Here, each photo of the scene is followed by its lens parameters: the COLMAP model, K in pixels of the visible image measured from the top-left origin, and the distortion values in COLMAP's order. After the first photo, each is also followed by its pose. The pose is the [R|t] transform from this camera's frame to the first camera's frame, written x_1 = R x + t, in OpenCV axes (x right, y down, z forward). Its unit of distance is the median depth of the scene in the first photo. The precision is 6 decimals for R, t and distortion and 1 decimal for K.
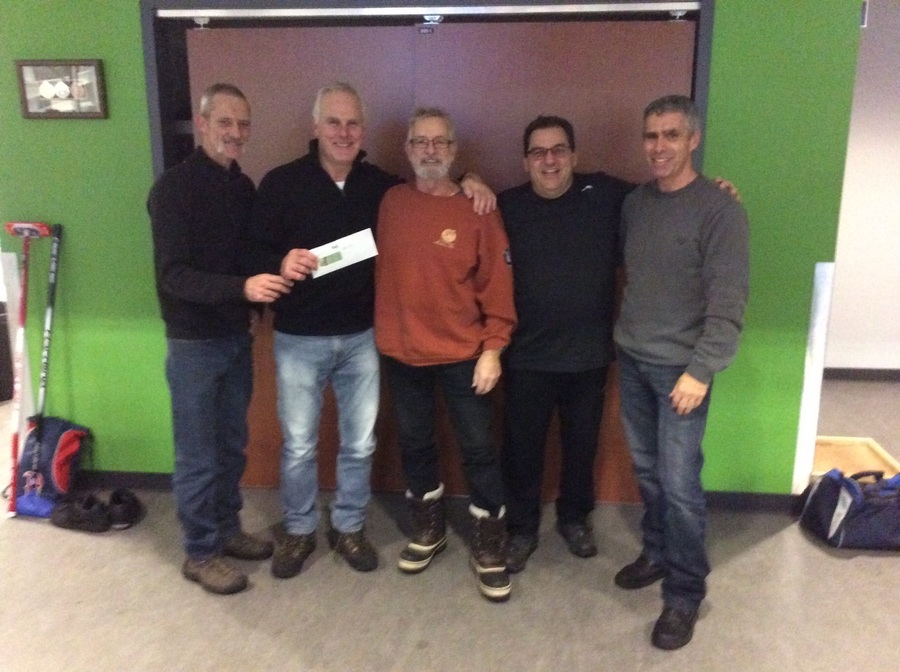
lens RADIAL K [[824.2, 0, 450.0], [0, 824.2, 336.0], [0, 0, 1]] dist [0.134670, -0.231004]
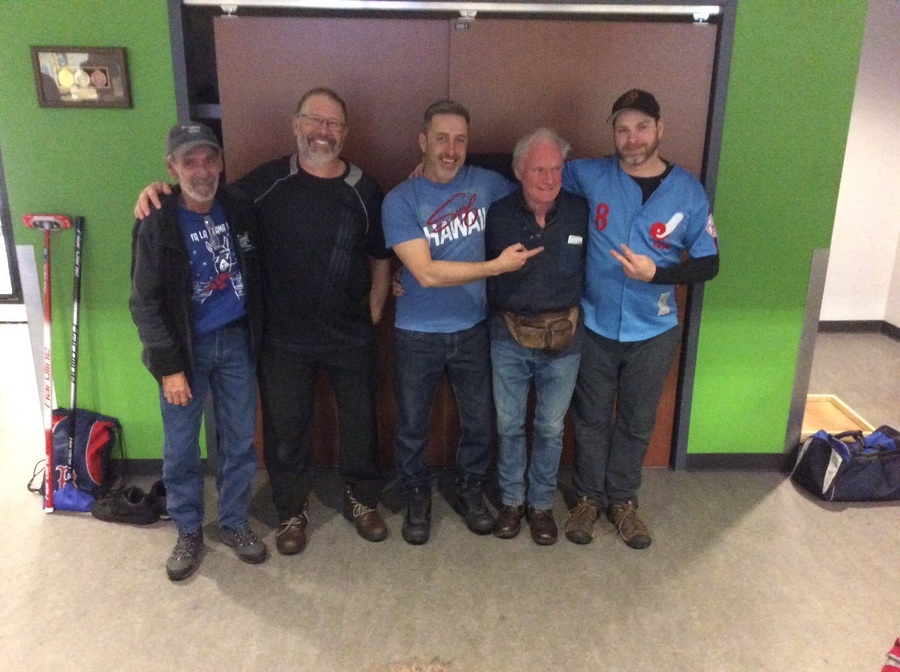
lens RADIAL K [[824.2, 0, 450.0], [0, 824.2, 336.0], [0, 0, 1]] dist [0.134670, -0.231004]
pose [[0.990337, -0.029676, 0.135470, -0.180526], [0.017430, 0.995726, 0.090699, -0.076994], [-0.137583, -0.087461, 0.986621, -0.034053]]
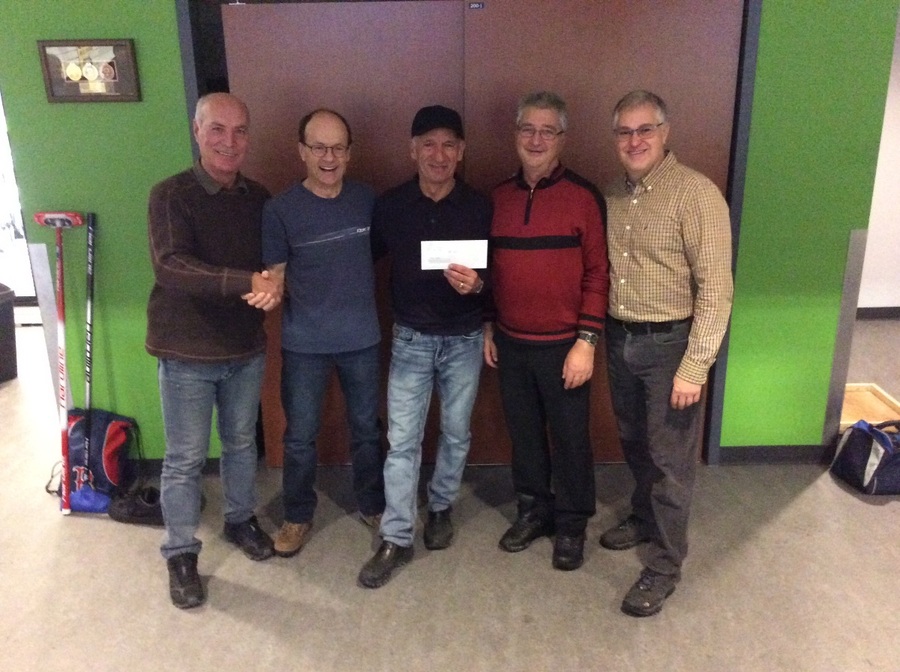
lens RADIAL K [[824.2, 0, 450.0], [0, 824.2, 336.0], [0, 0, 1]] dist [0.134670, -0.231004]
pose [[0.993909, -0.047249, 0.099563, -0.164352], [0.038202, 0.995128, 0.090891, -0.065923], [-0.103372, -0.086534, 0.990871, -0.005567]]
